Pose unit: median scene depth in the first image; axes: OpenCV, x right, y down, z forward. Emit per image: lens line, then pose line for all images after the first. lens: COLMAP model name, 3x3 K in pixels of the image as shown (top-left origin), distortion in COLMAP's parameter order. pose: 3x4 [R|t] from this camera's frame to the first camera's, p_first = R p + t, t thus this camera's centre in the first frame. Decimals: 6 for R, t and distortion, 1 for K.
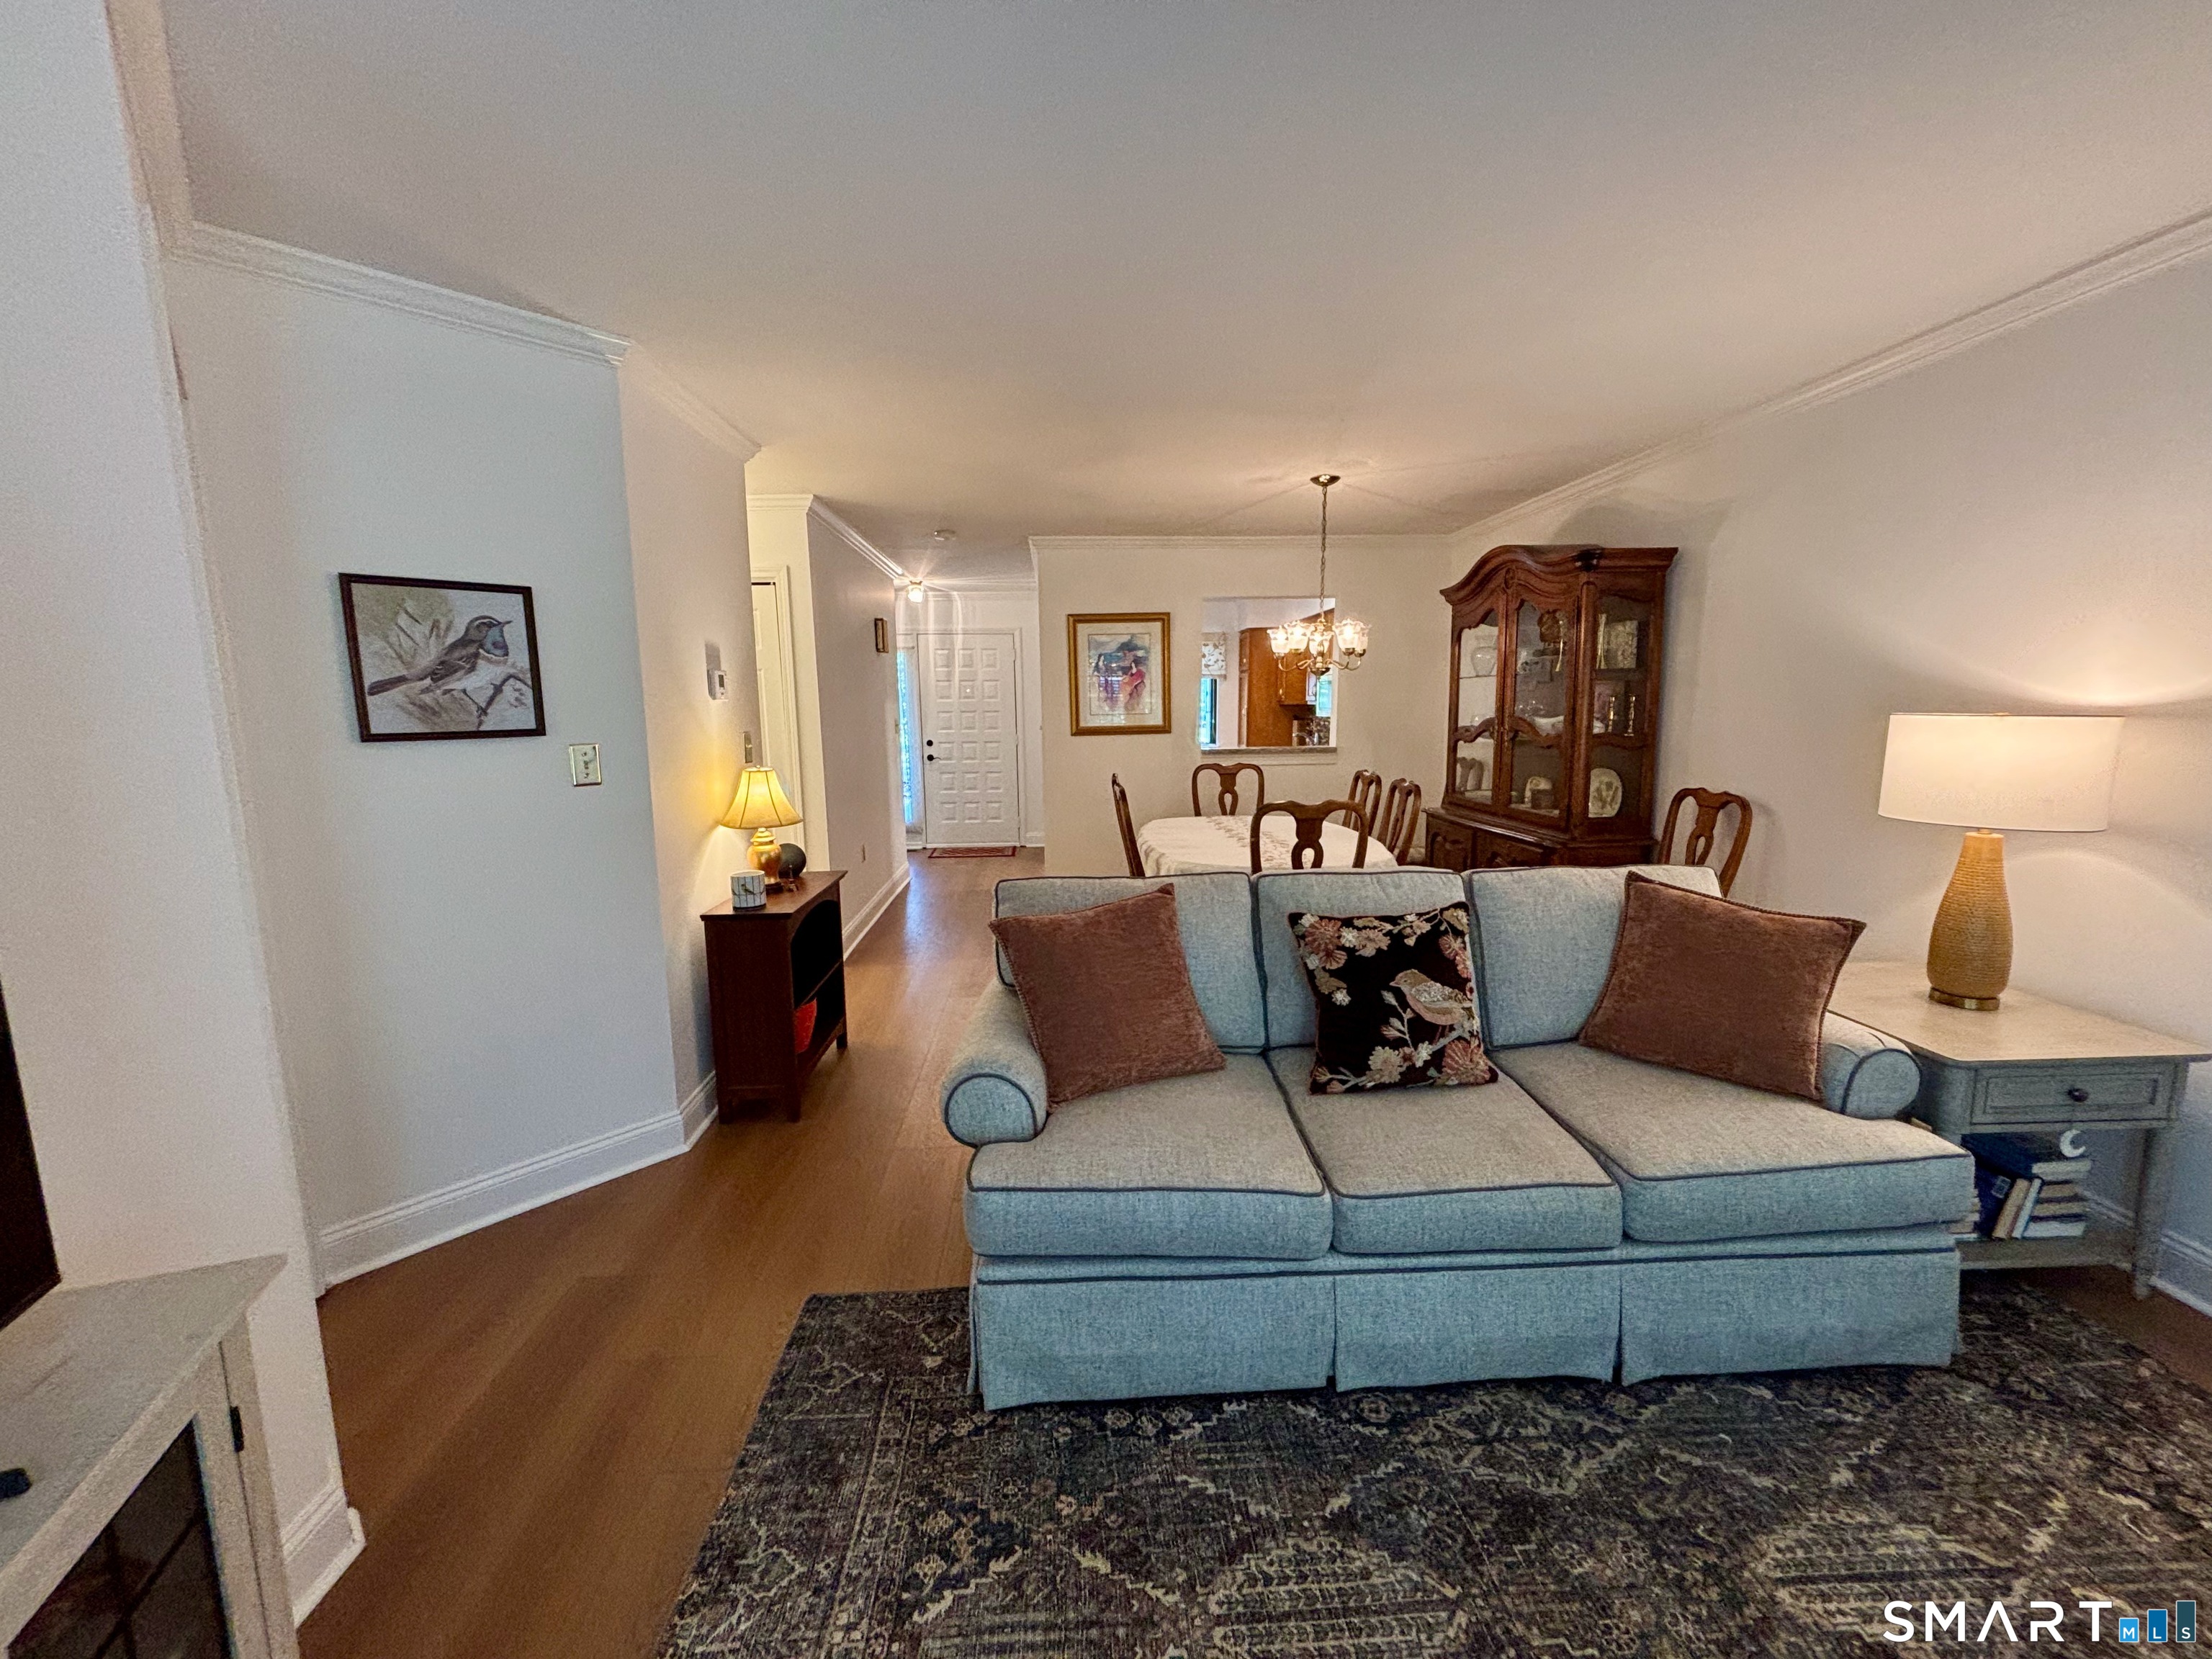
lens RADIAL K [[891.5, 0, 1107.3], [0, 891.5, 835.1], [0, 0, 1]] dist [-0.007871, 0.006187]
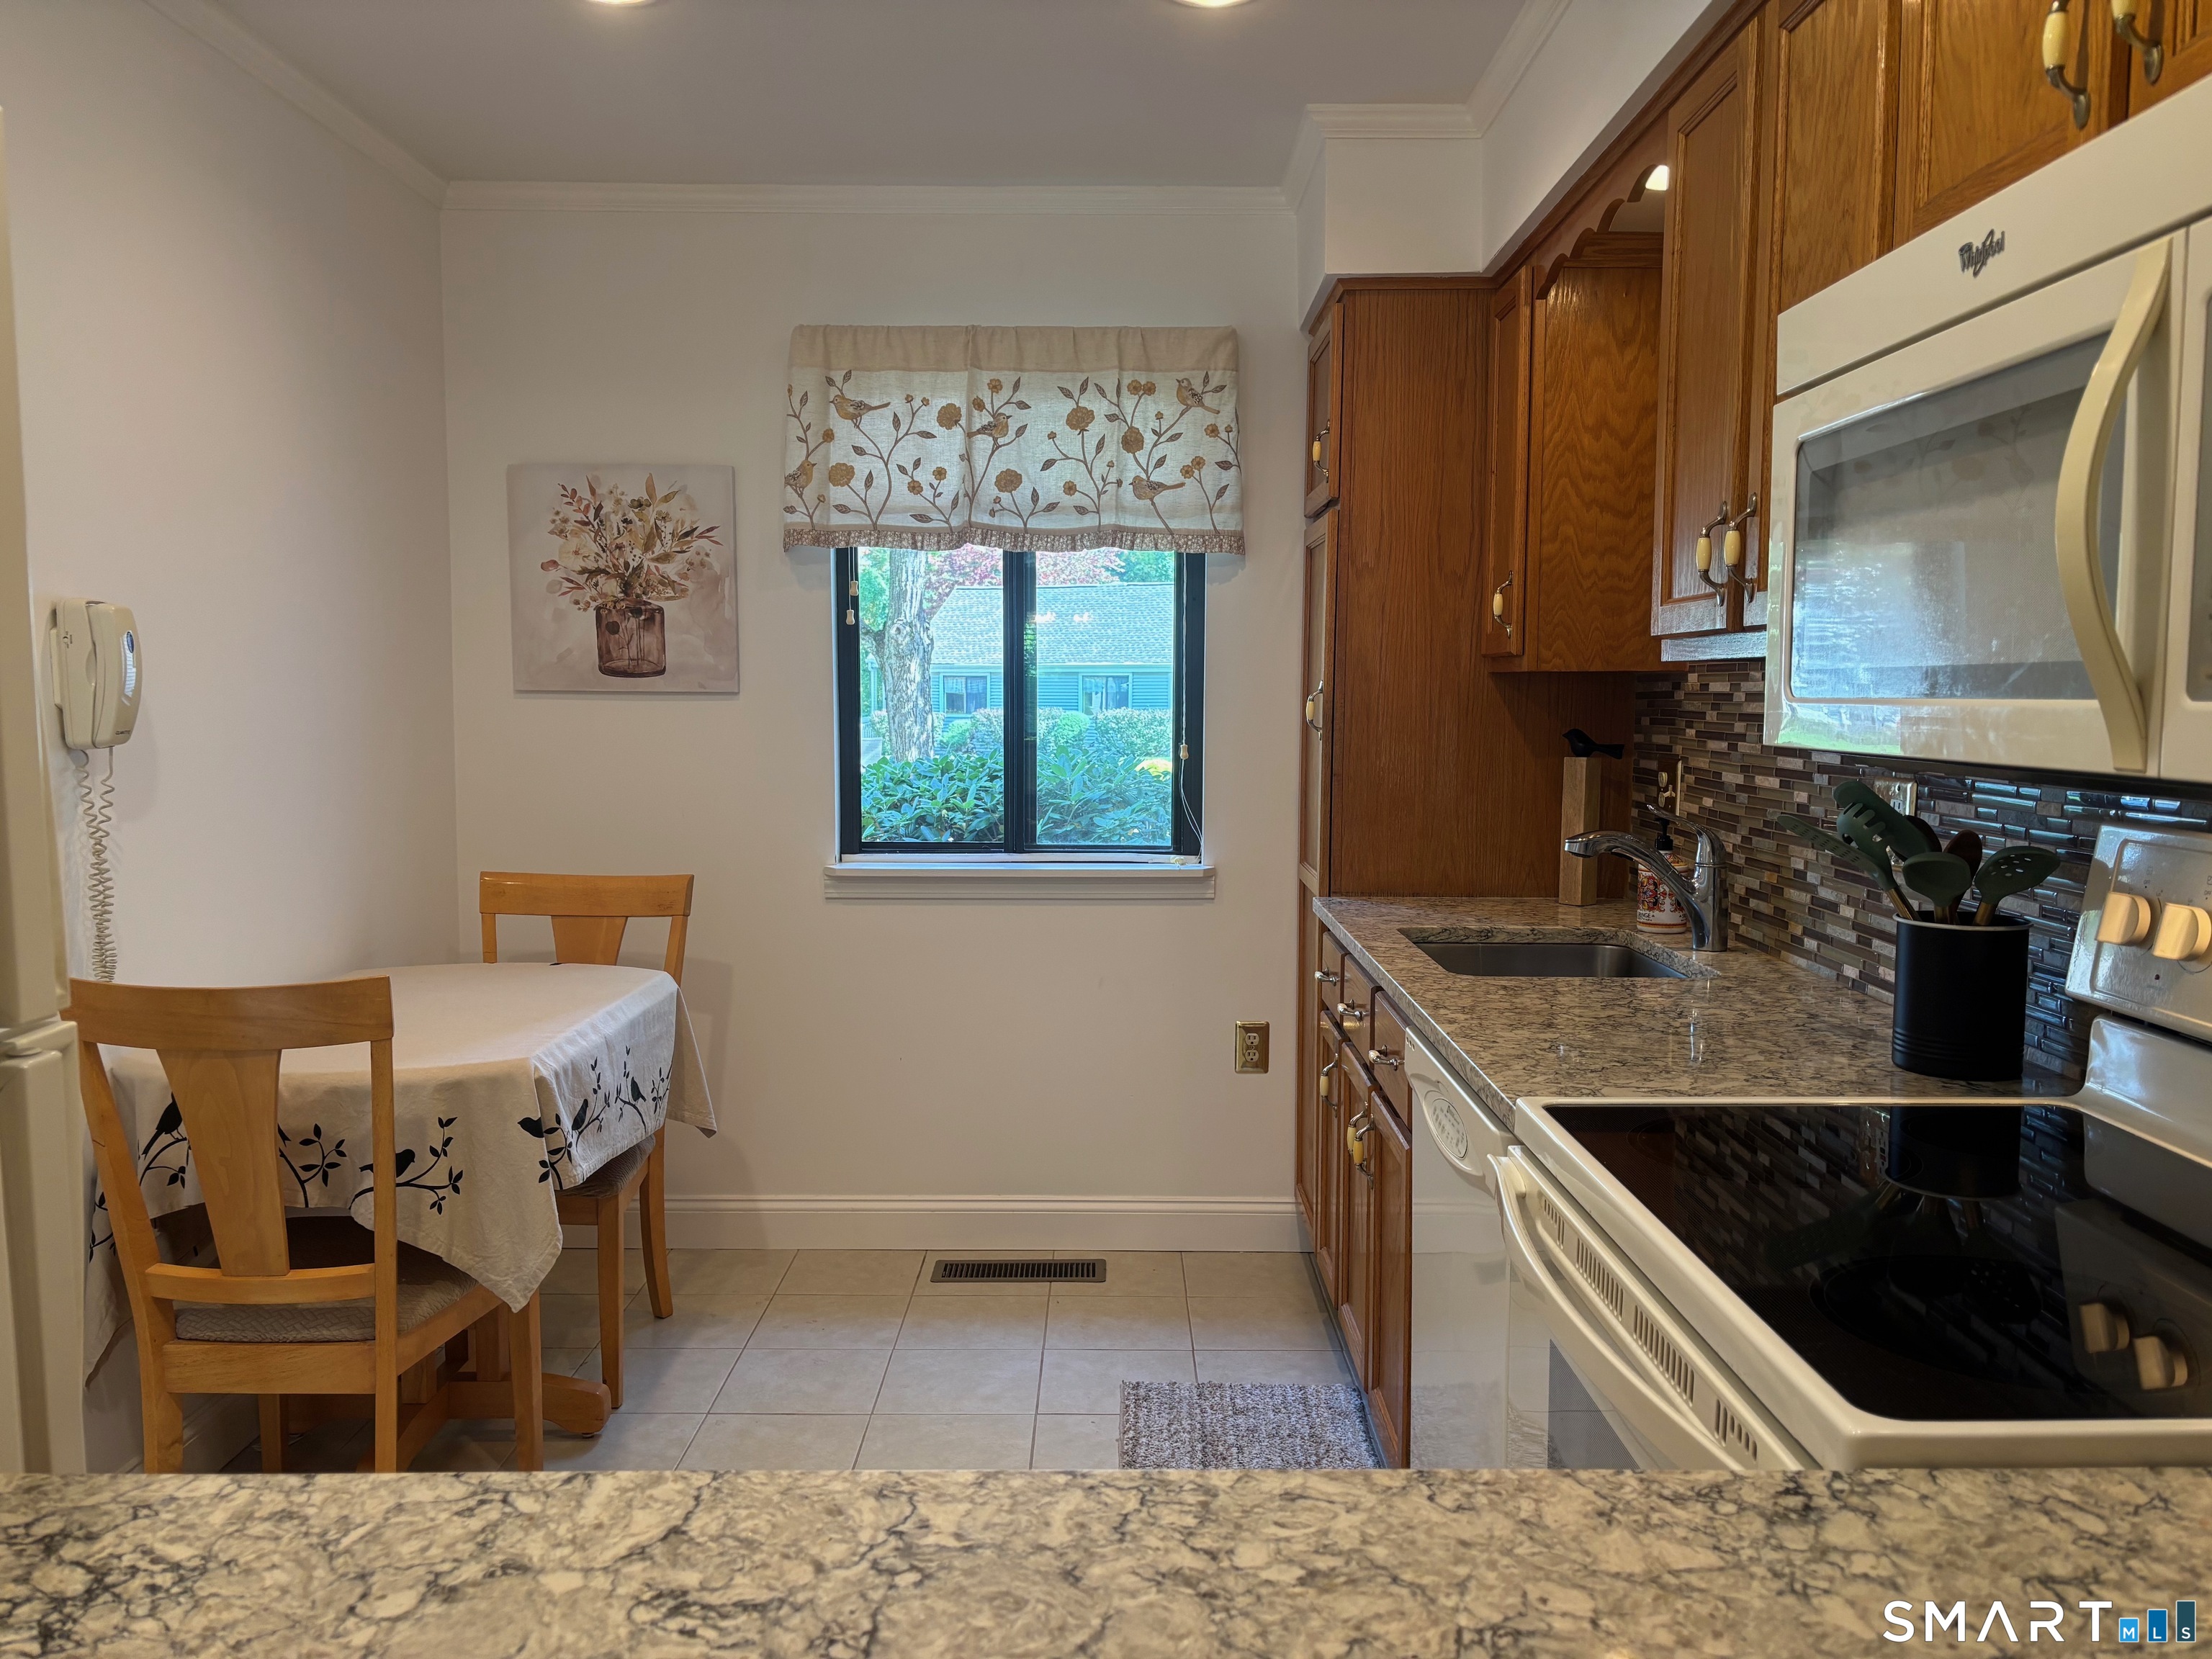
lens RADIAL K [[1664.8, 0, 1110.4], [0, 1664.8, 833.3], [0, 0, 1]] dist [0.000652, 0.000066]
pose [[0.996818, 0.018446, -0.077544, 0.594211], [-0.025856, 0.995077, -0.095670, -0.315259], [0.075397, 0.097371, 0.992388, 2.728508]]
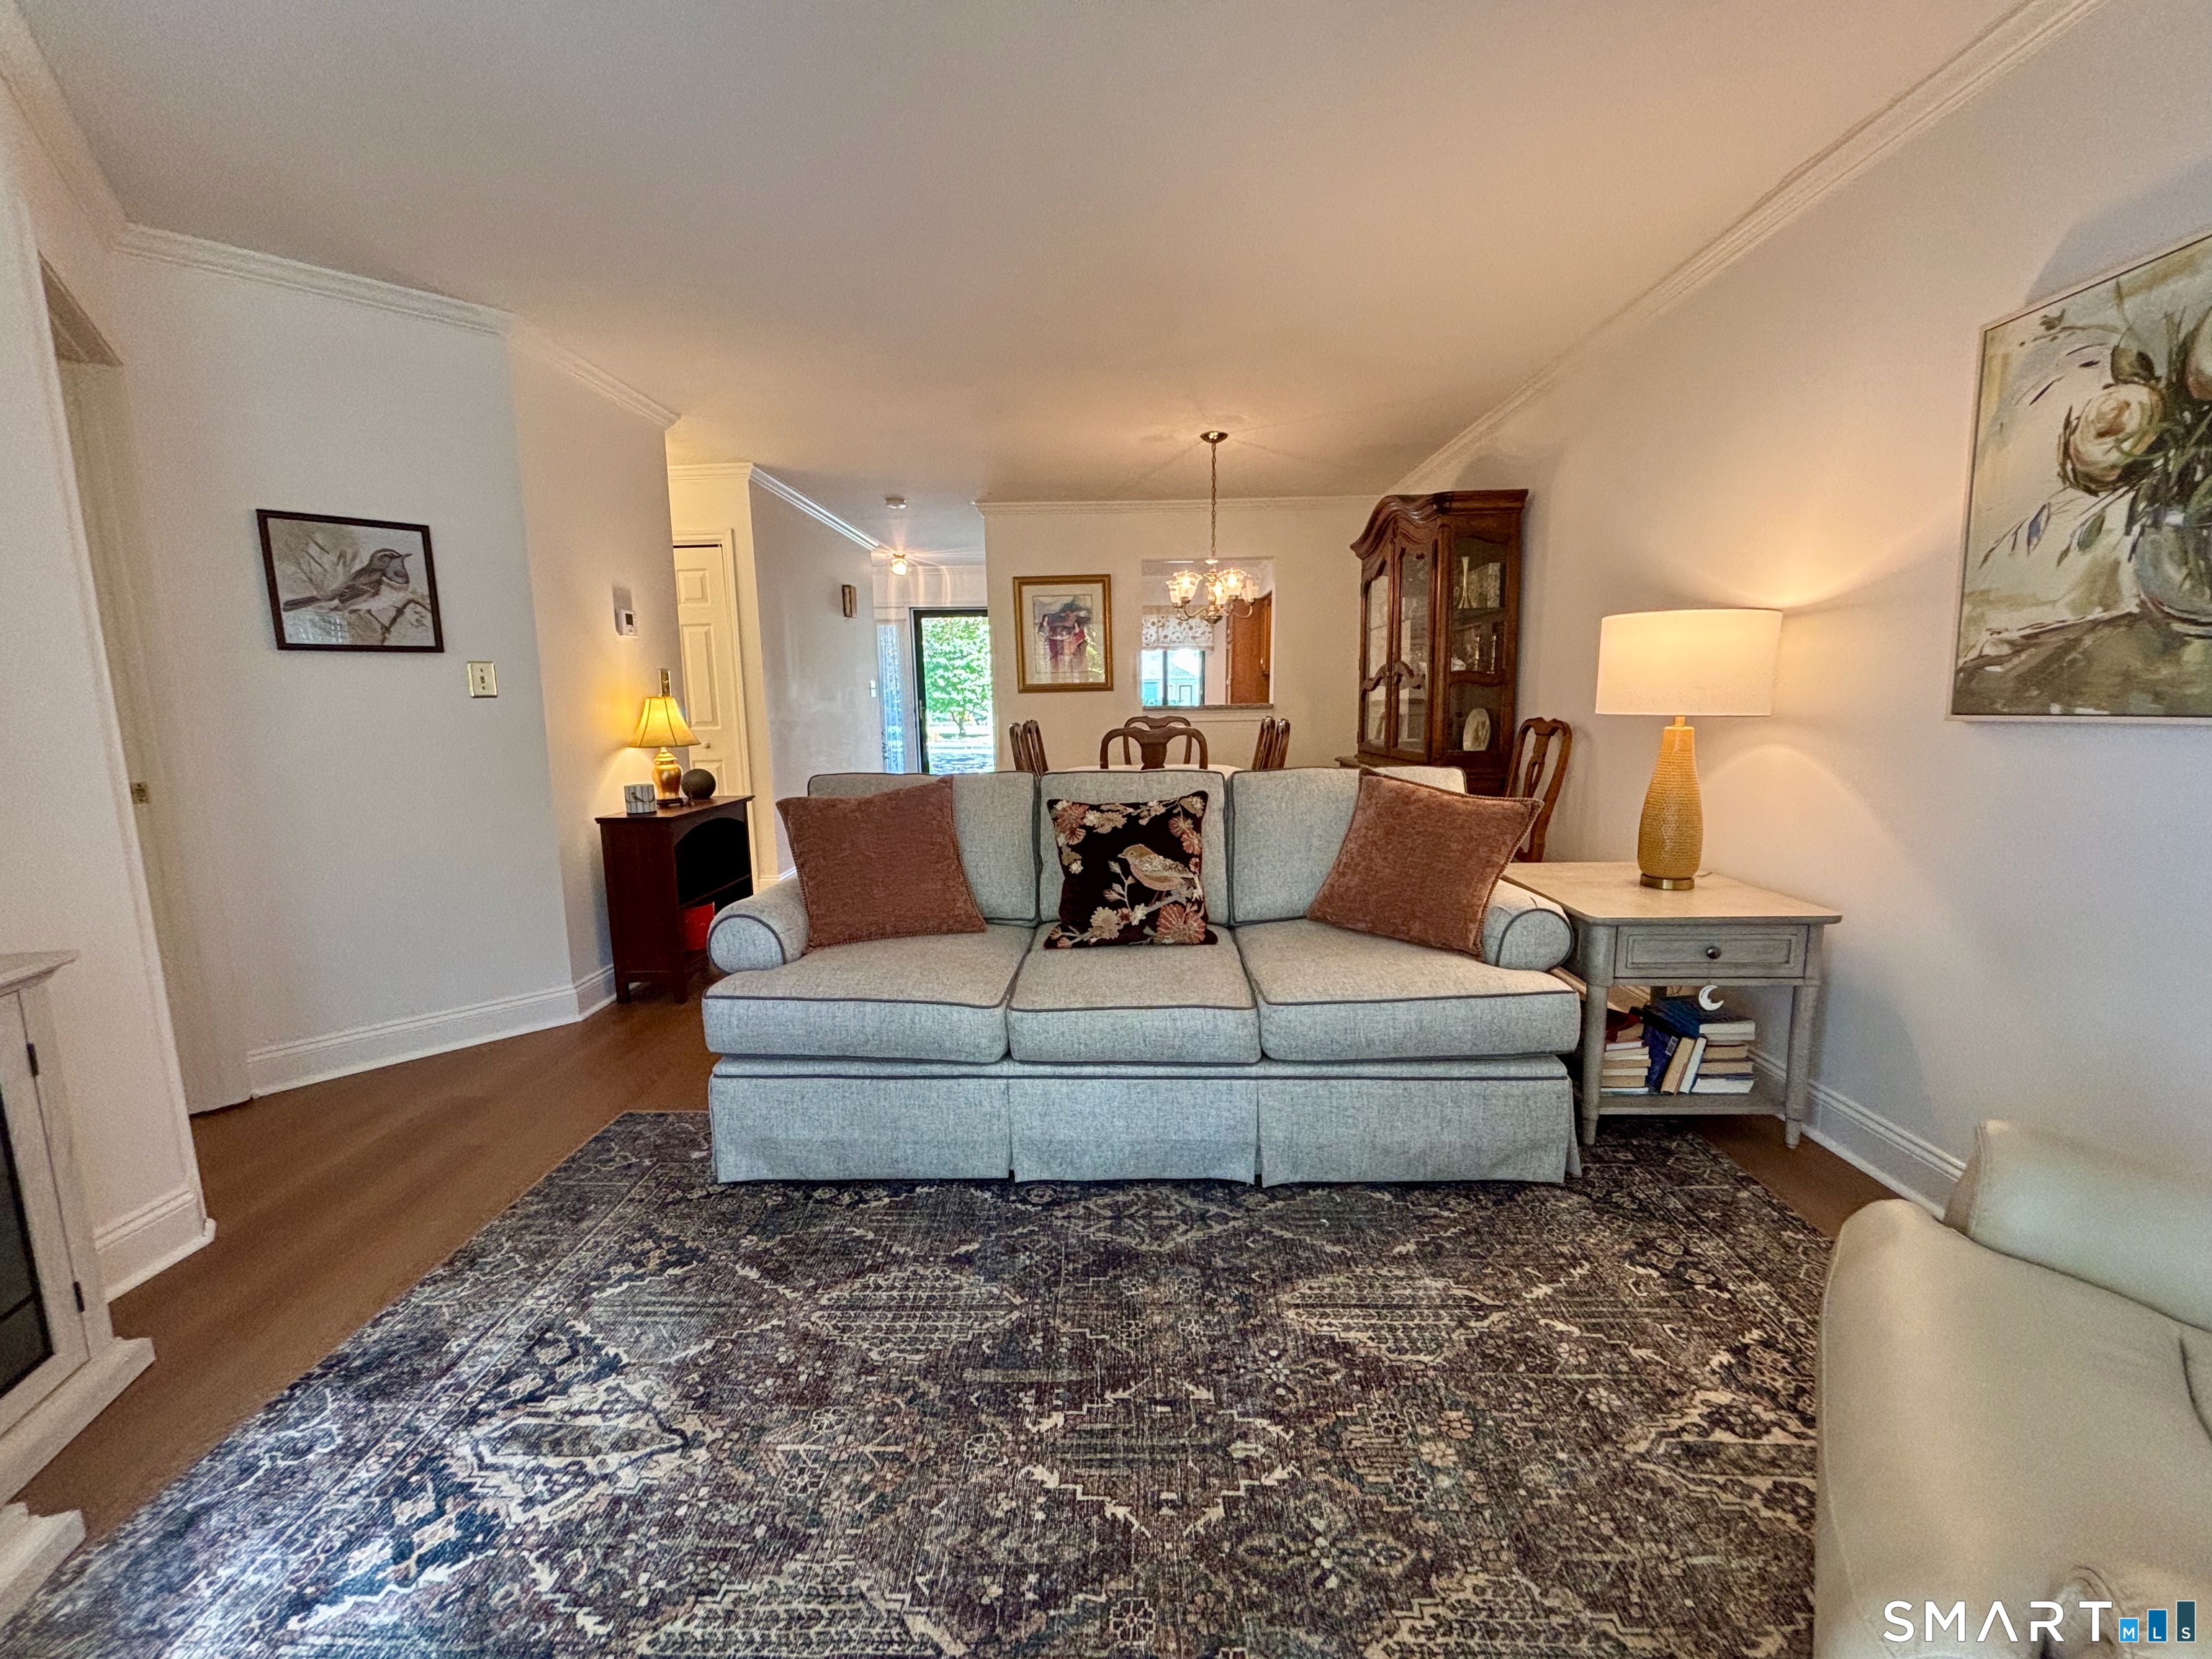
lens RADIAL K [[891.4, 0, 1106.0], [0, 891.4, 829.5], [0, 0, 1]] dist [0.002071, 0.000510]
pose [[0.997297, 0.007864, -0.073059, 0.385066], [-0.007698, 0.999967, 0.002549, 0.130652], [0.073077, -0.001979, 0.997324, -0.137658]]
